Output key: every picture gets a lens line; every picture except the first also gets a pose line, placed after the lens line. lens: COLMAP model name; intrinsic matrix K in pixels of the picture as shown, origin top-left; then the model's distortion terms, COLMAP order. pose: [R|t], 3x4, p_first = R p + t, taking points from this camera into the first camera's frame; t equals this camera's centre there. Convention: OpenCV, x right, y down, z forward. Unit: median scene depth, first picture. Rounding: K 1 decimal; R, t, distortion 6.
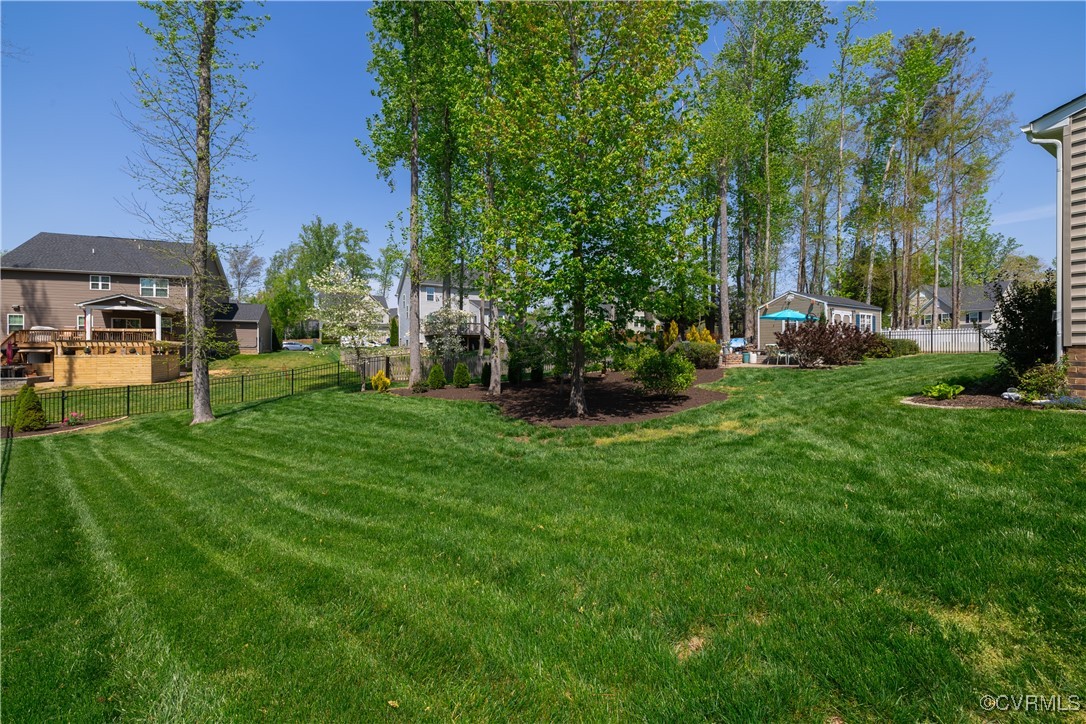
lens RADIAL K [[454.1, 0, 546.5], [0, 454.1, 352.1], [0, 0, 1]] dist [0.002717, -0.000717]
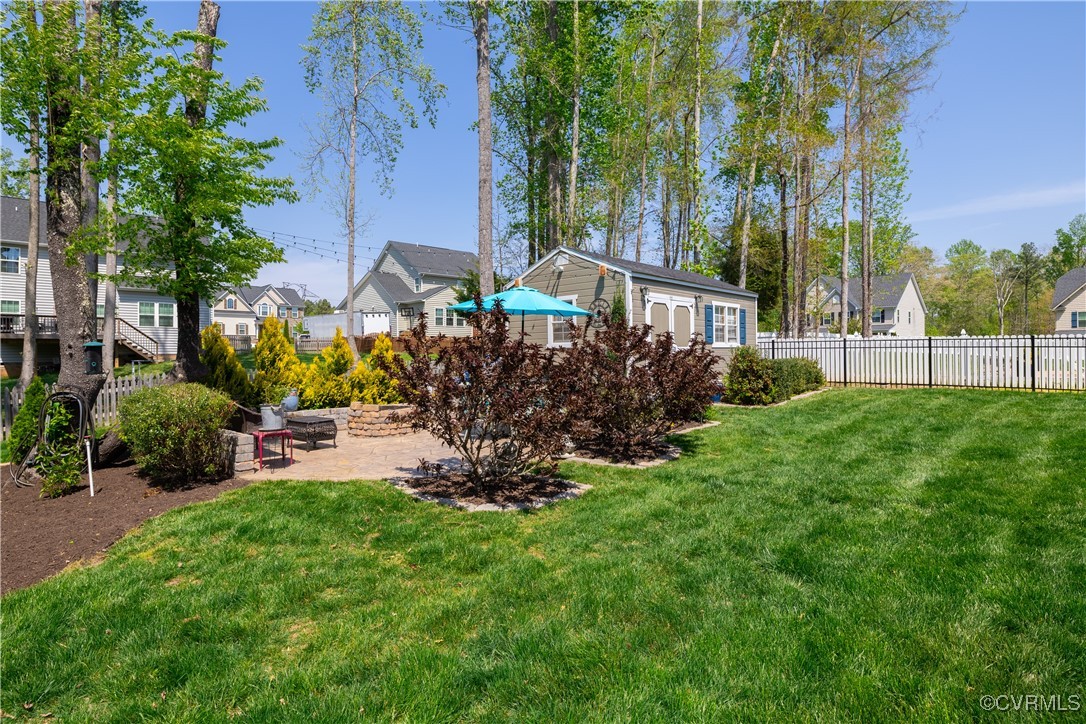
lens RADIAL K [[571.5, 0, 544.0], [0, 571.5, 350.2], [0, 0, 1]] dist [-0.002179, 0.002100]
pose [[0.971101, -0.004071, 0.238634, 0.269444], [0.006688, 0.999926, -0.010158, -0.022648], [-0.238575, 0.011460, 0.971056, 0.336014]]
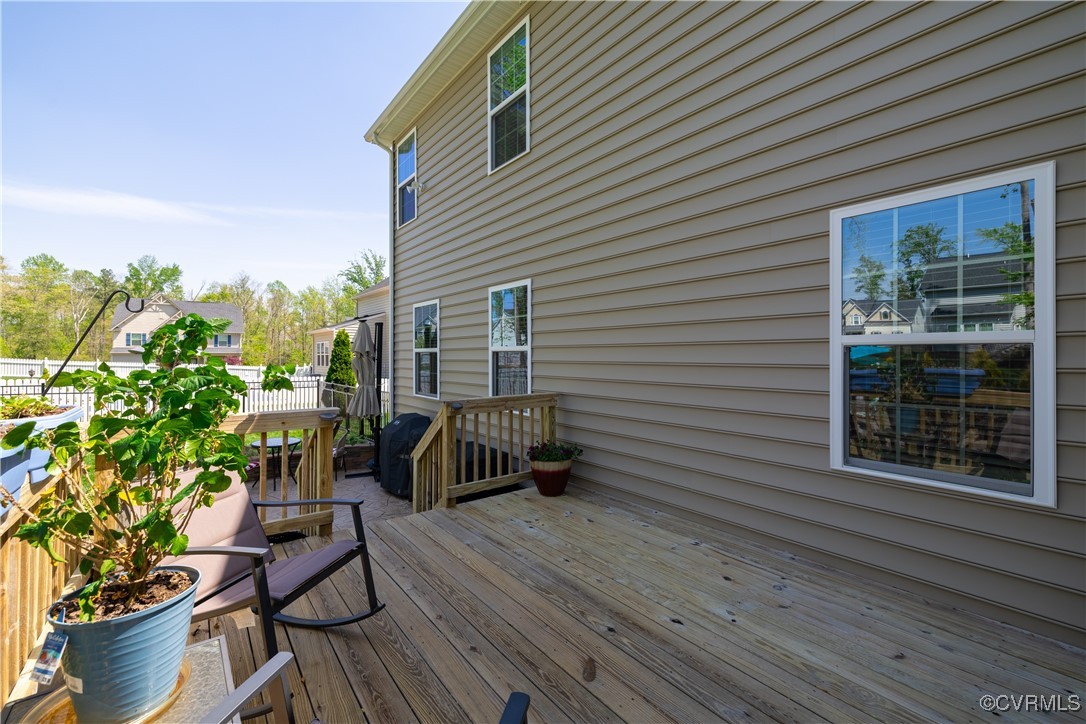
lens RADIAL K [[454.1, 0, 544.9], [0, 454.1, 358.7], [0, 0, 1]] dist [0.002717, -0.000717]
pose [[-0.115816, -0.003097, 0.993266, 0.350900], [0.003088, 0.999989, 0.003478, -0.048416], [-0.993266, 0.003470, -0.115806, 0.275454]]
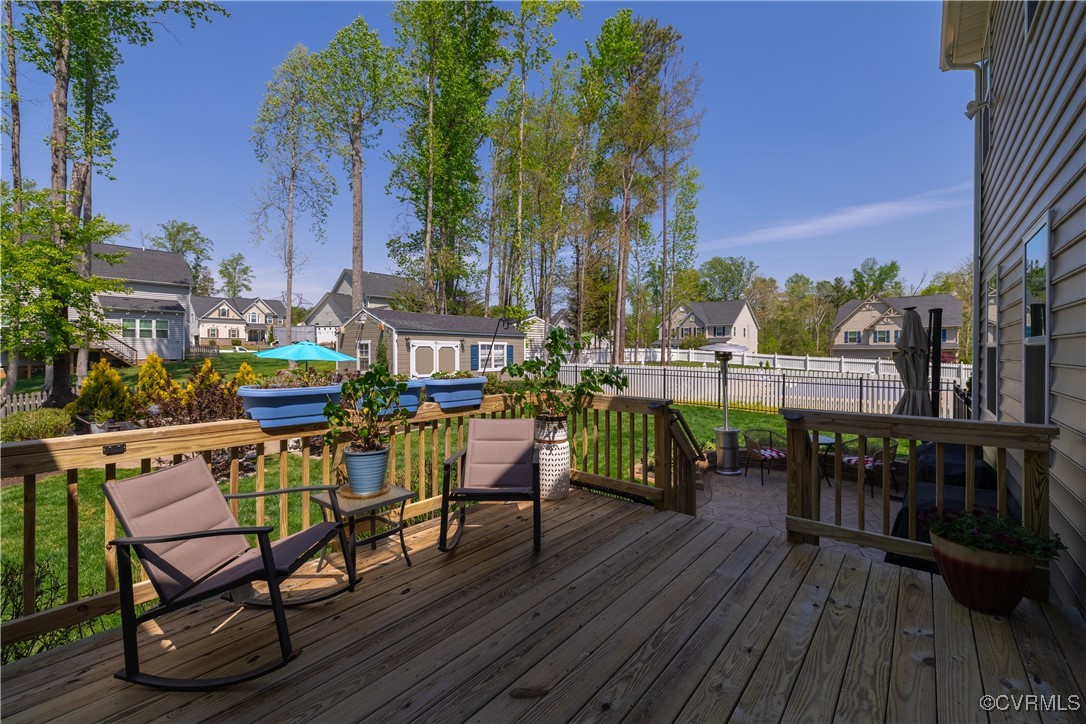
lens RADIAL K [[454.1, 0, 541.5], [0, 454.1, 354.7], [0, 0, 1]] dist [0.002717, -0.000717]
pose [[0.948868, 0.001531, 0.315669, 0.391115], [-0.002896, 0.999988, 0.003857, -0.048850], [-0.315660, -0.004574, 0.948861, 0.213040]]
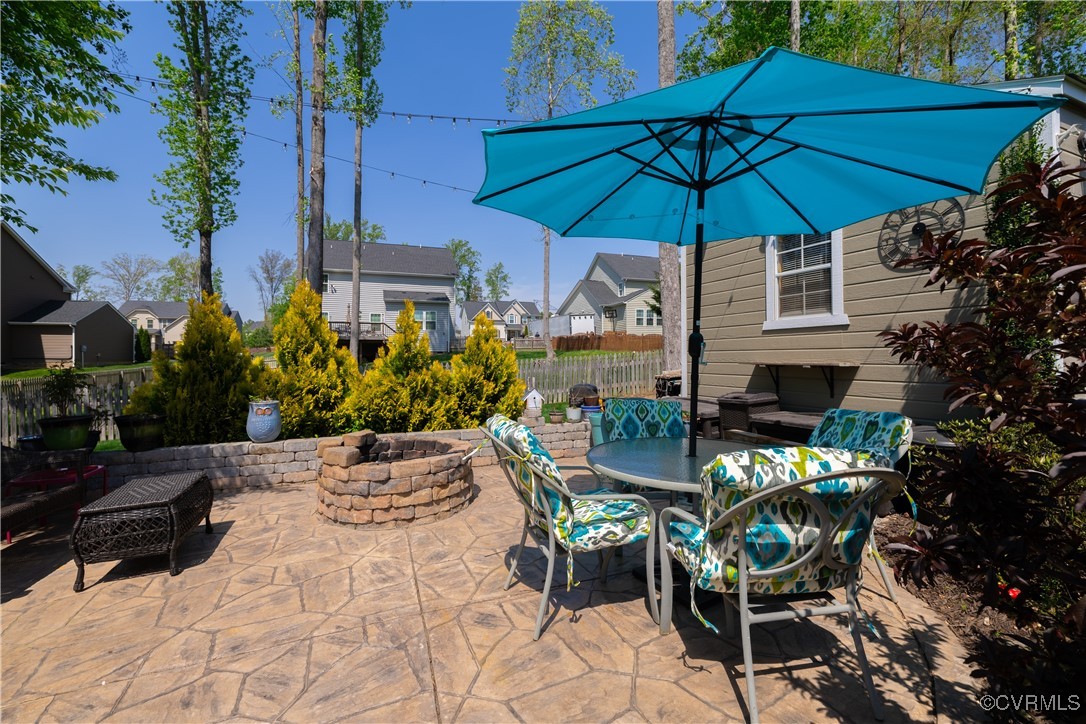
lens RADIAL K [[454.1, 0, 539.1], [0, 454.1, 353.1], [0, 0, 1]] dist [0.002717, -0.000717]
pose [[0.982934, -0.003349, -0.183927, 0.316022], [0.002290, 0.999980, -0.005969, -0.019742], [0.183943, 0.005446, 0.982922, 0.540317]]
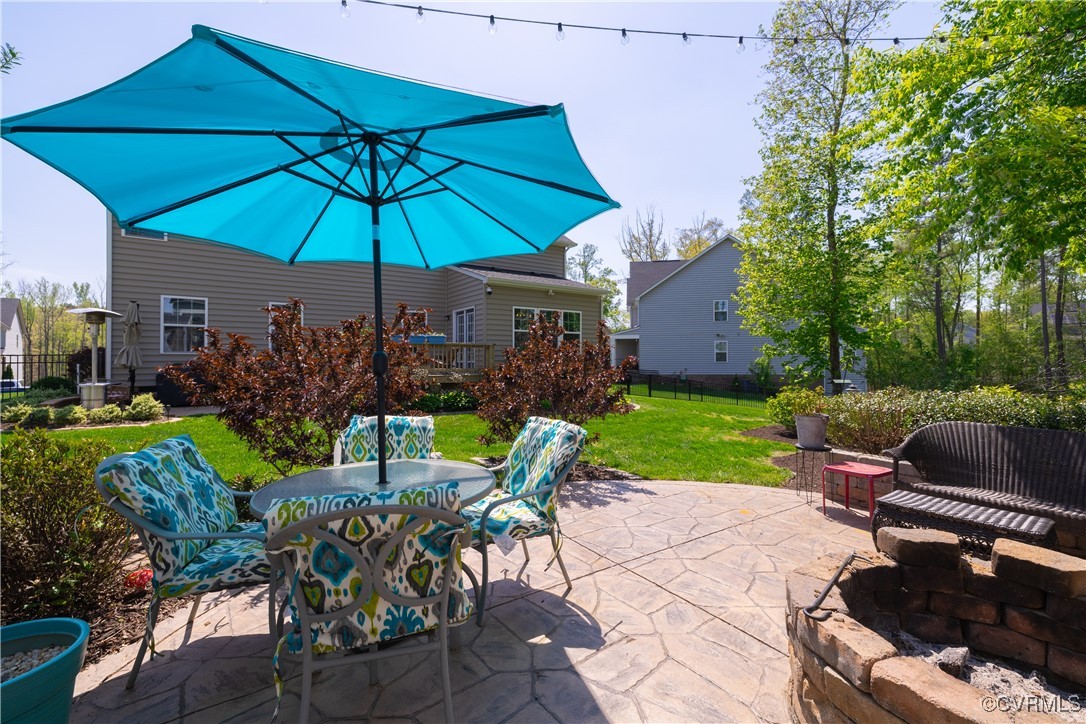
lens RADIAL K [[454.1, 0, 540.5], [0, 454.1, 359.6], [0, 0, 1]] dist [0.002717, -0.000717]
pose [[-0.998737, 0.007805, -0.049637, 0.306355], [0.008118, 0.999948, -0.006106, -0.021585], [0.049586, -0.006501, -0.998749, 0.683414]]
